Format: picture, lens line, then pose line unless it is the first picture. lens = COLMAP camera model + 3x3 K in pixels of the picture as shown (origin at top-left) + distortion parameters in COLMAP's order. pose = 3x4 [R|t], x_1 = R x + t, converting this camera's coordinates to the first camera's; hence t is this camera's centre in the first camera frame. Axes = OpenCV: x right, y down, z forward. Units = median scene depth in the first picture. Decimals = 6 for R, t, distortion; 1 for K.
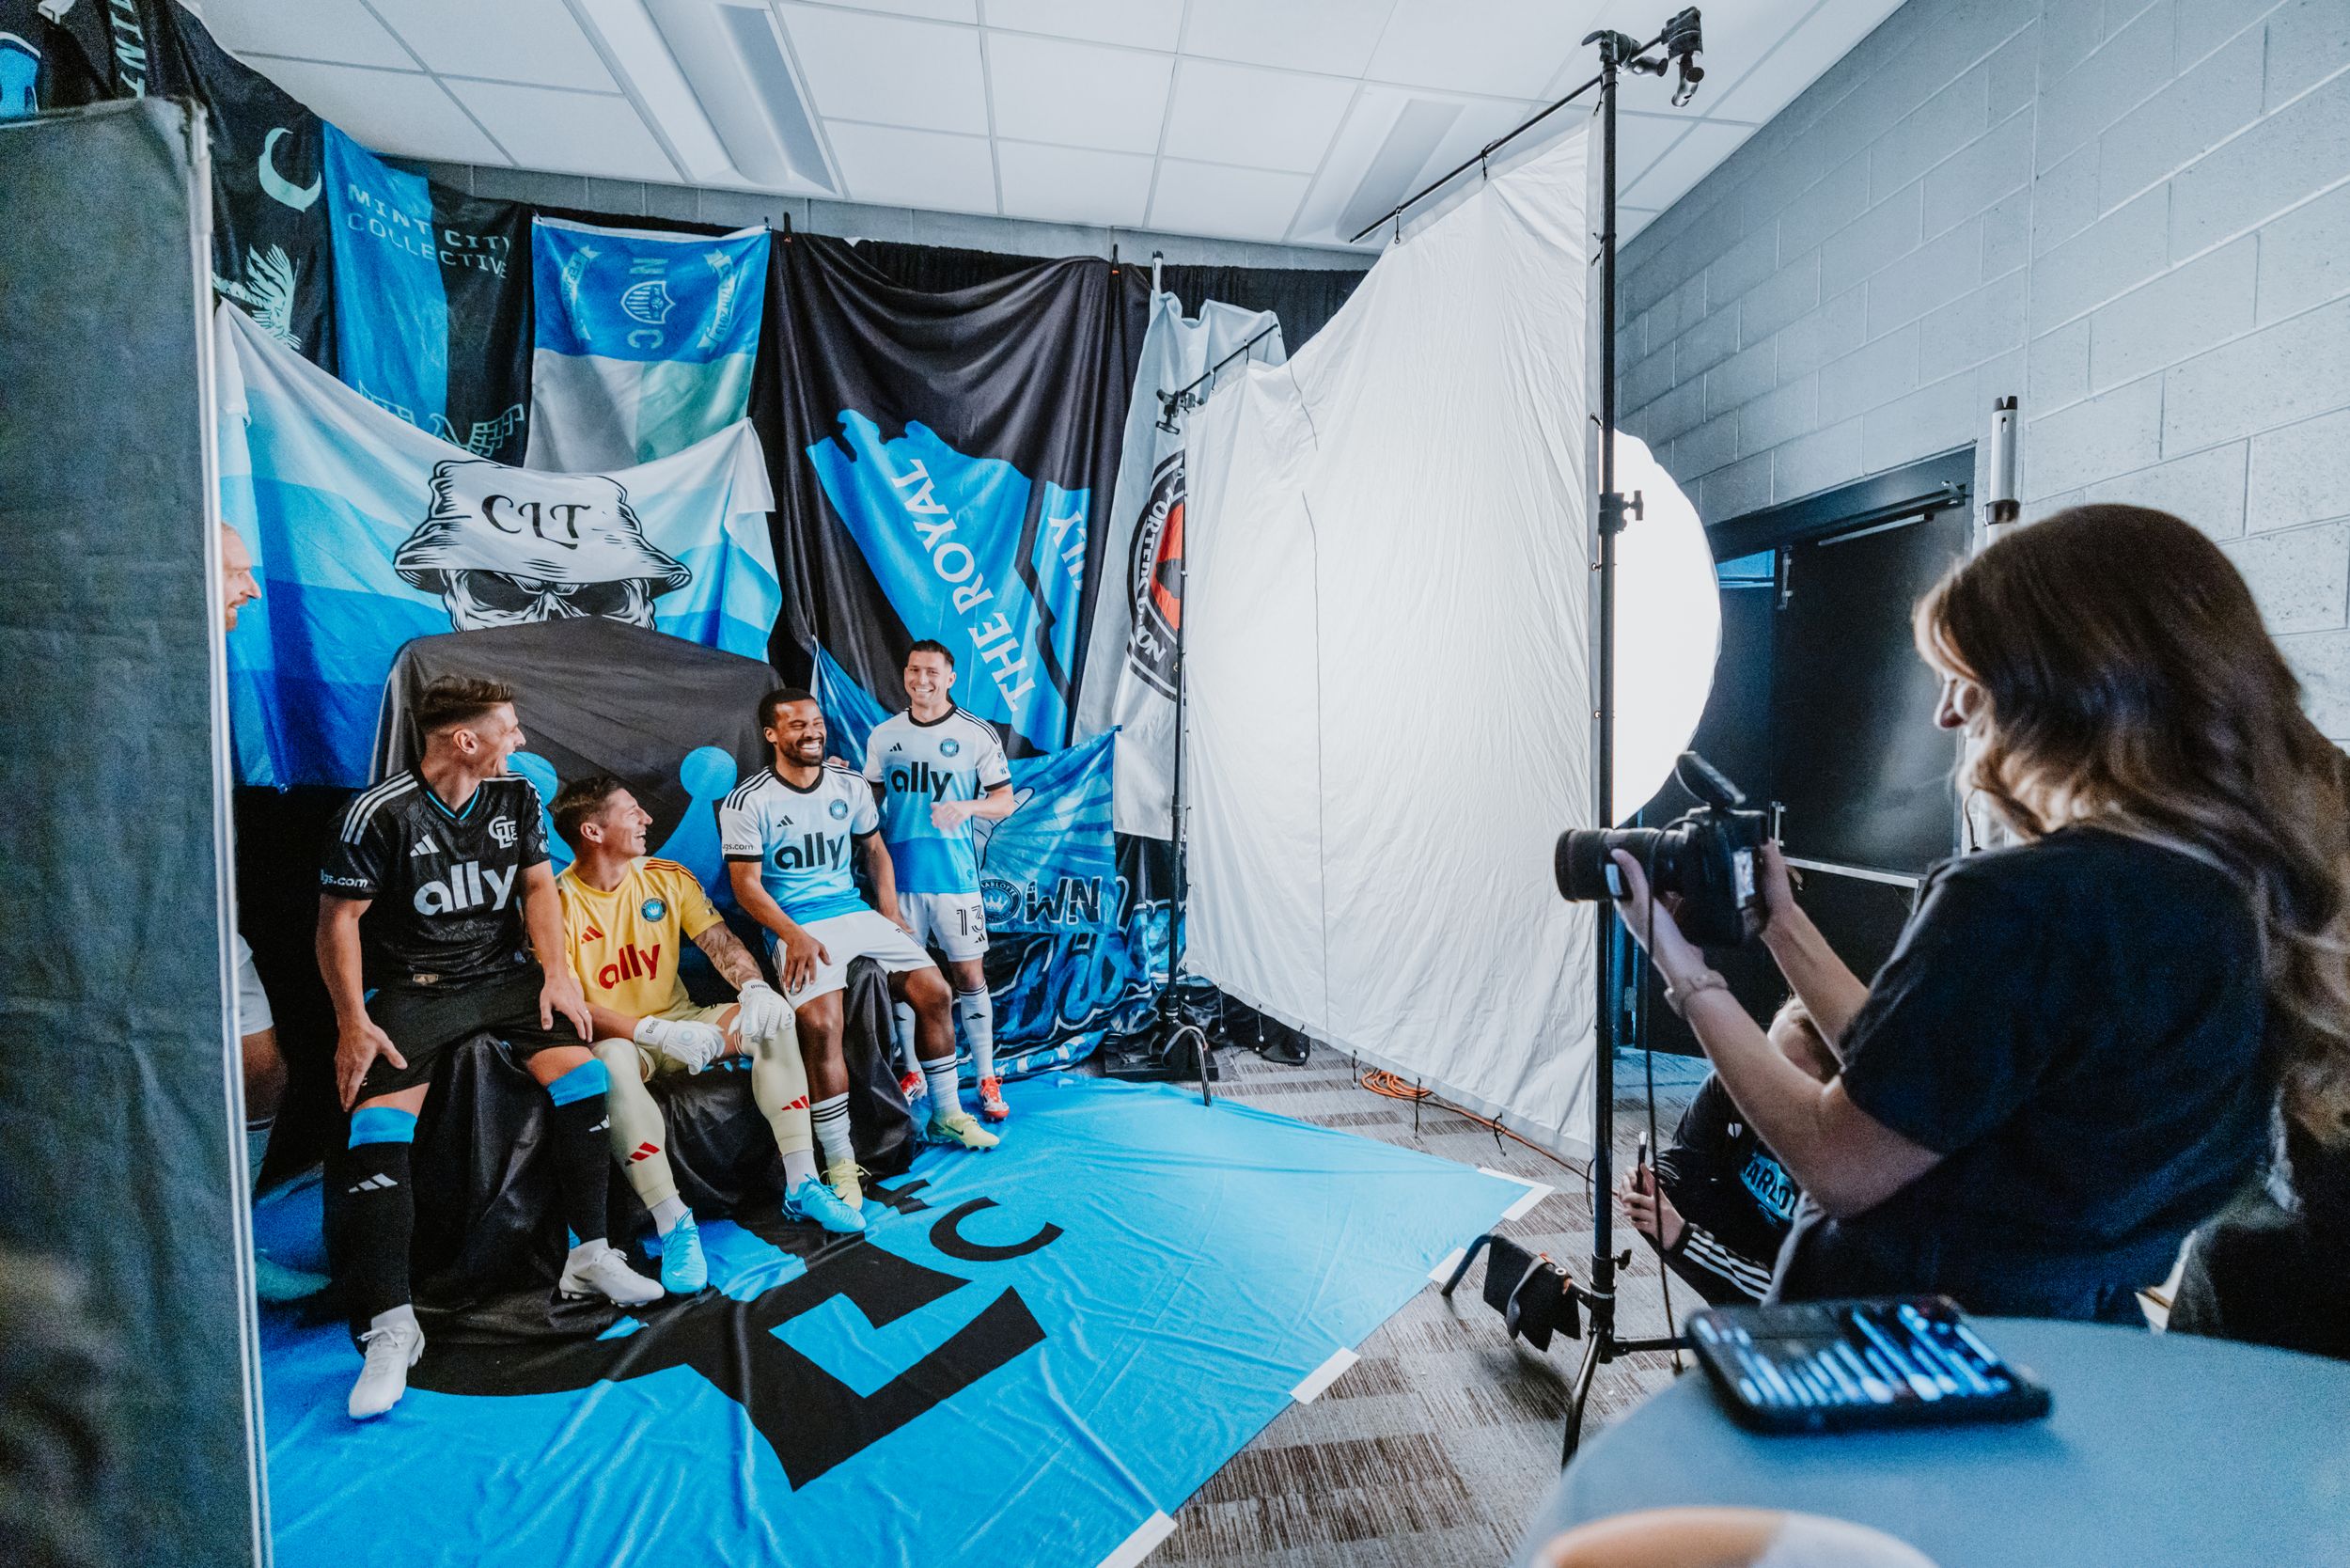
lens RADIAL K [[1029.0, 0, 1236.0], [0, 1029.0, 766.8], [0, 0, 1]] dist [-0.003656, -0.001816]
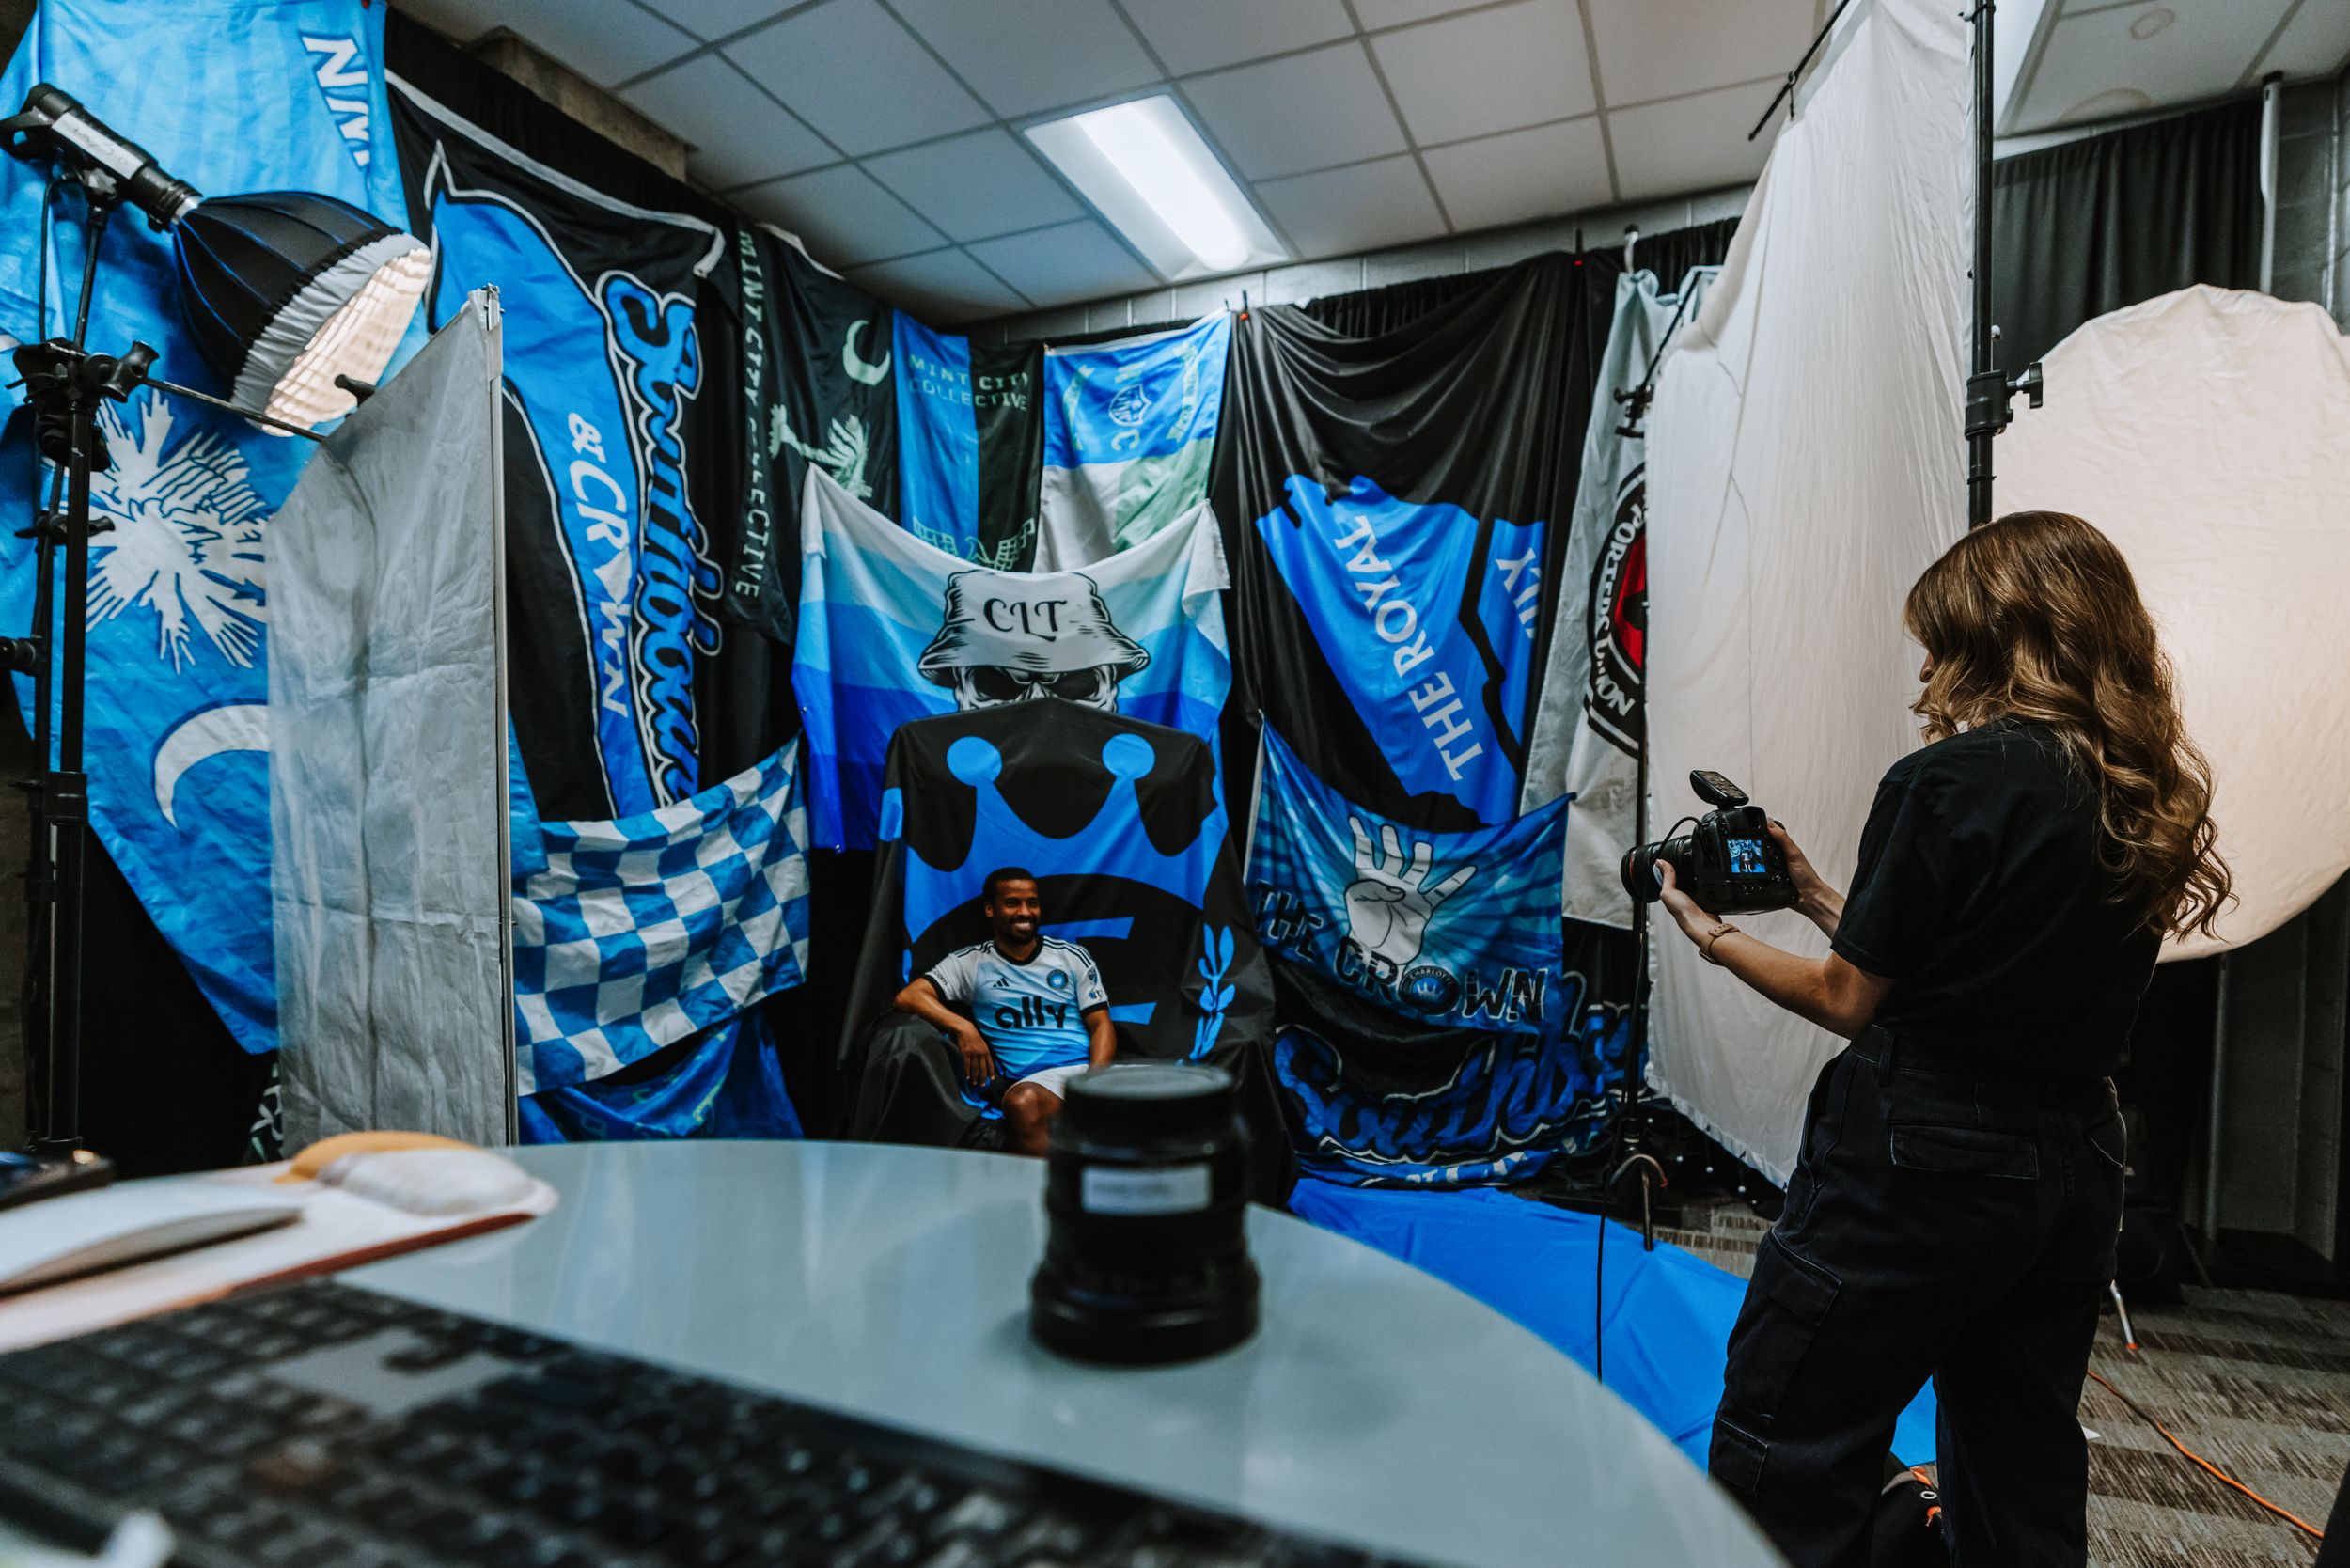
lens RADIAL K [[1178.6, 0, 1254.7], [0, 1178.6, 885.2], [0, 0, 1]] dist [-0.010889, 0.000661]
pose [[0.852063, 0.011814, -0.523307, 0.179561], [-0.014505, 0.999894, -0.001043, 0.042199], [0.523239, 0.008479, 0.852144, 0.035319]]
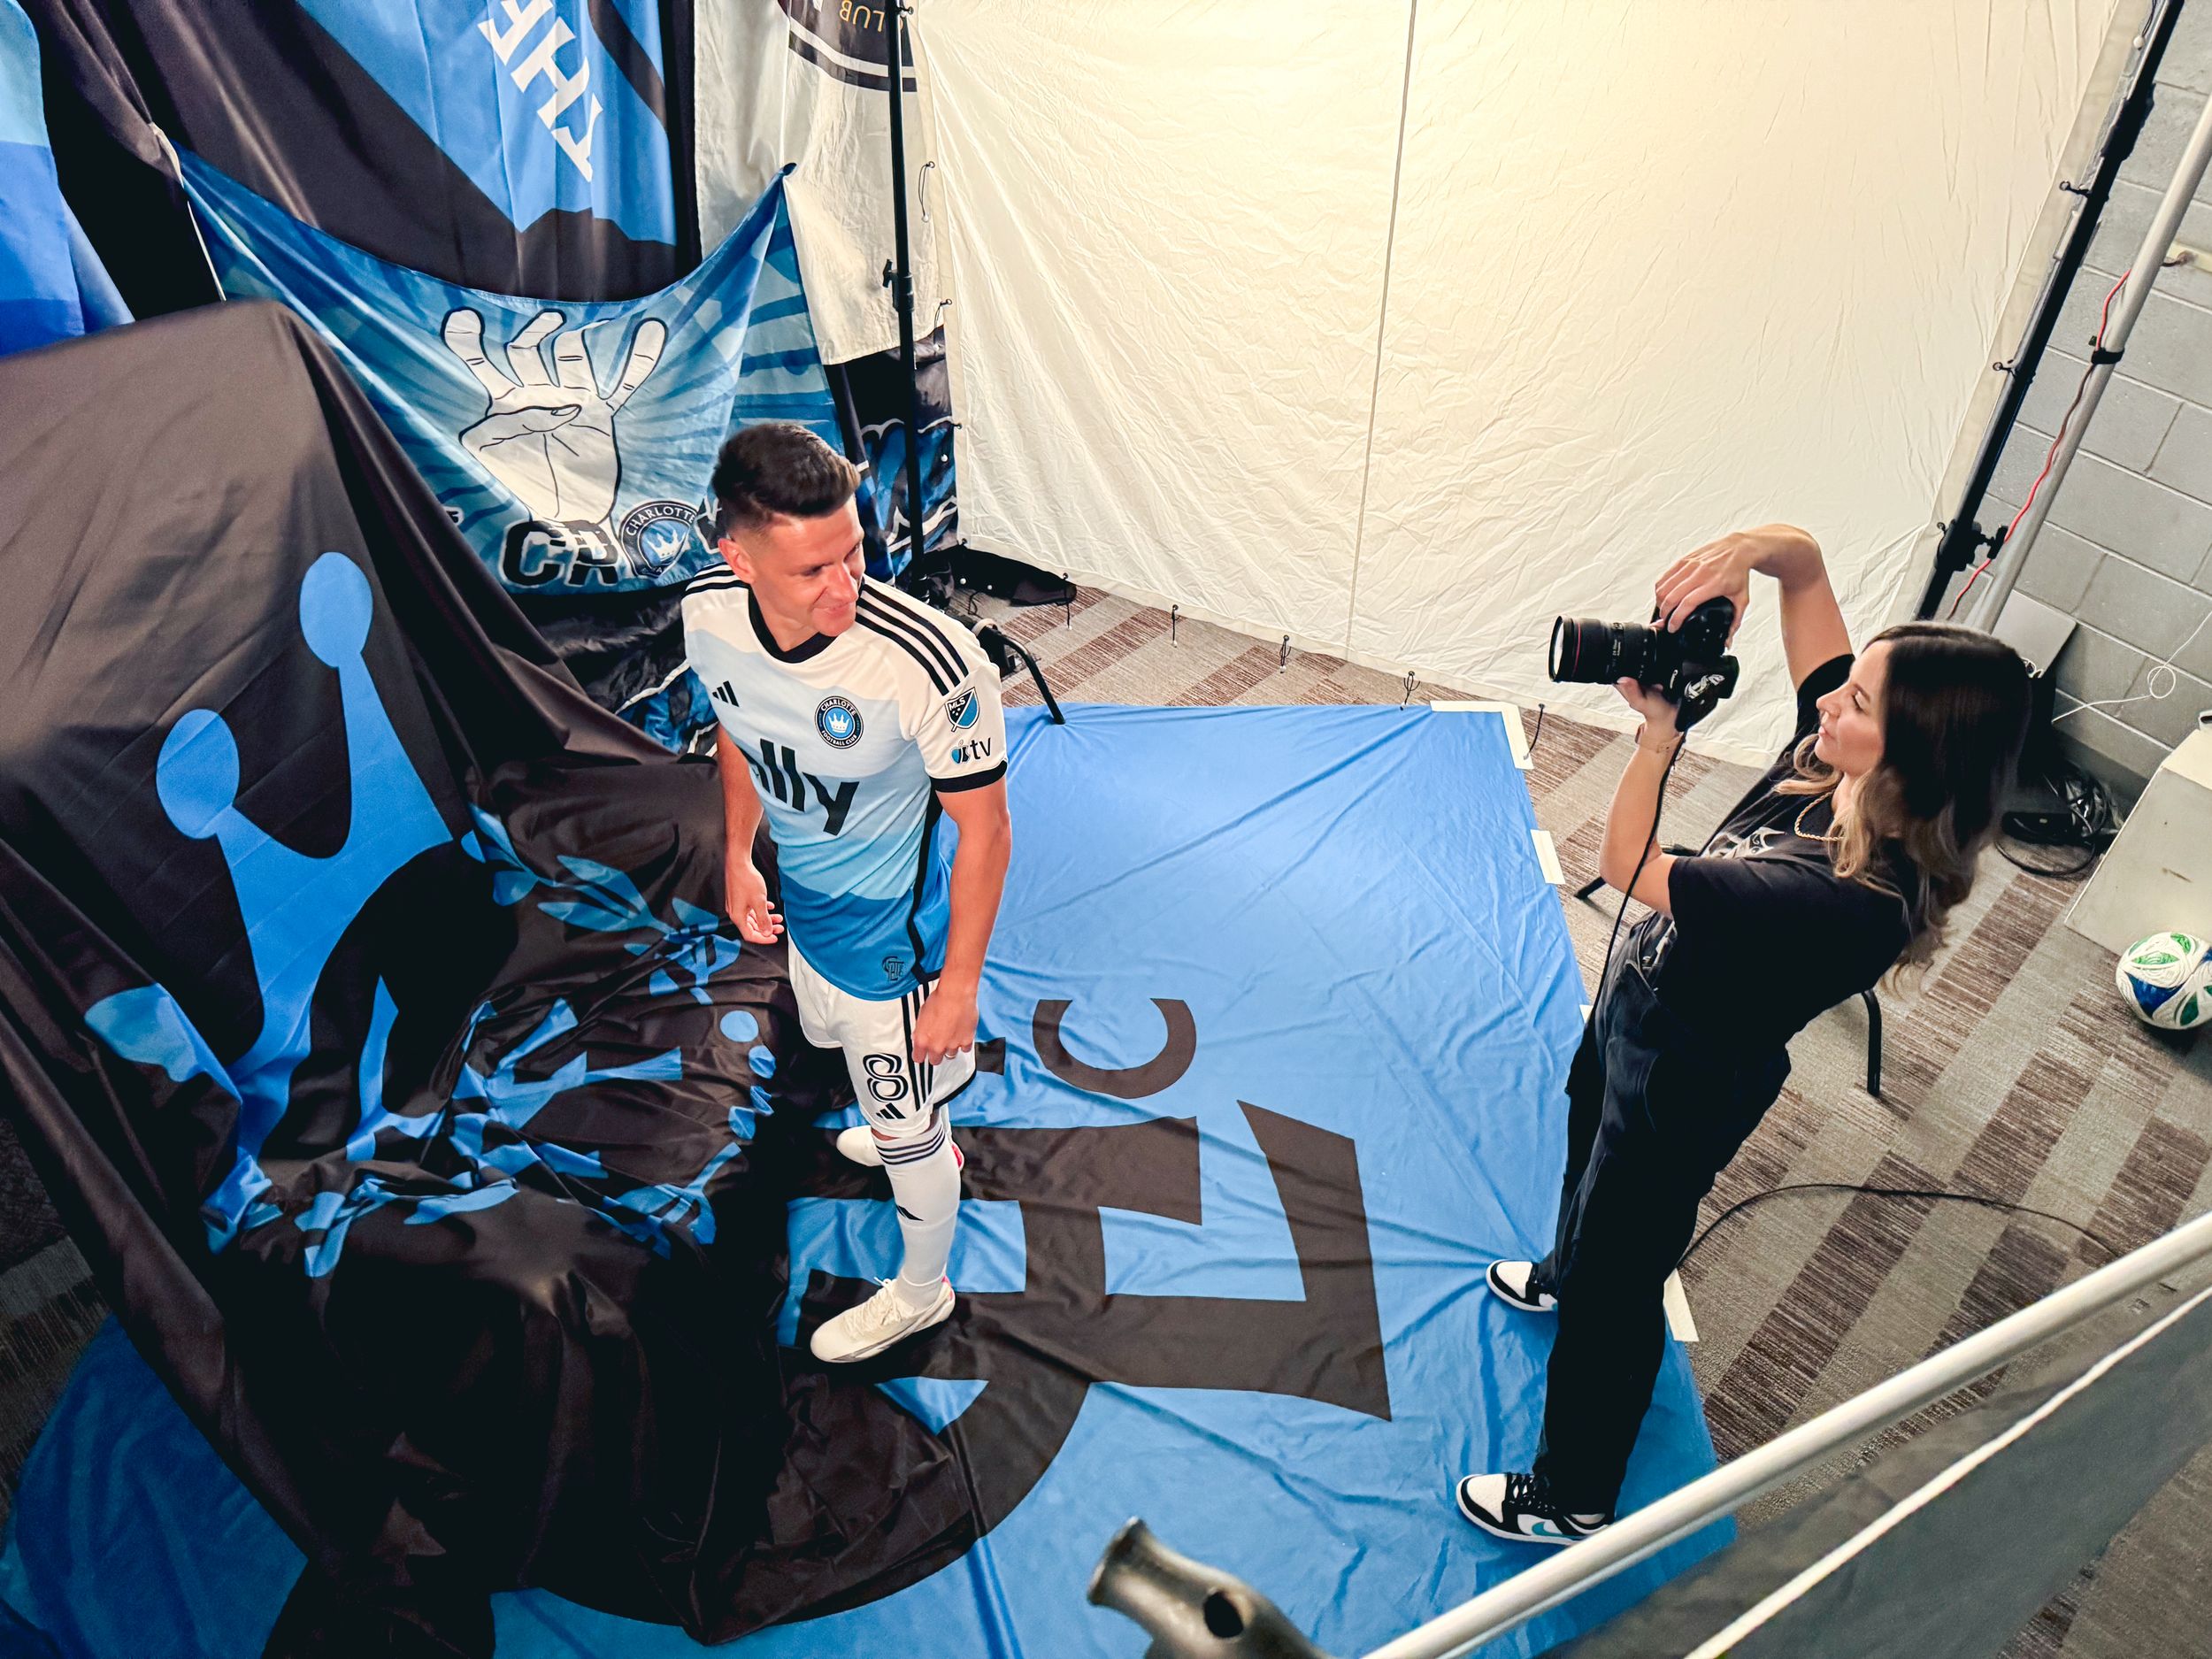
lens RADIAL K [[1567.7, 0, 1091.9], [0, 1567.7, 827.6], [0, 0, 1]] dist [0.013541, -0.000870]
pose [[0.797841, -0.405606, 0.446020, -0.502429], [0.008779, 0.747568, 0.664127, -0.330643], [-0.602804, -0.525952, 0.600001, 0.254460]]
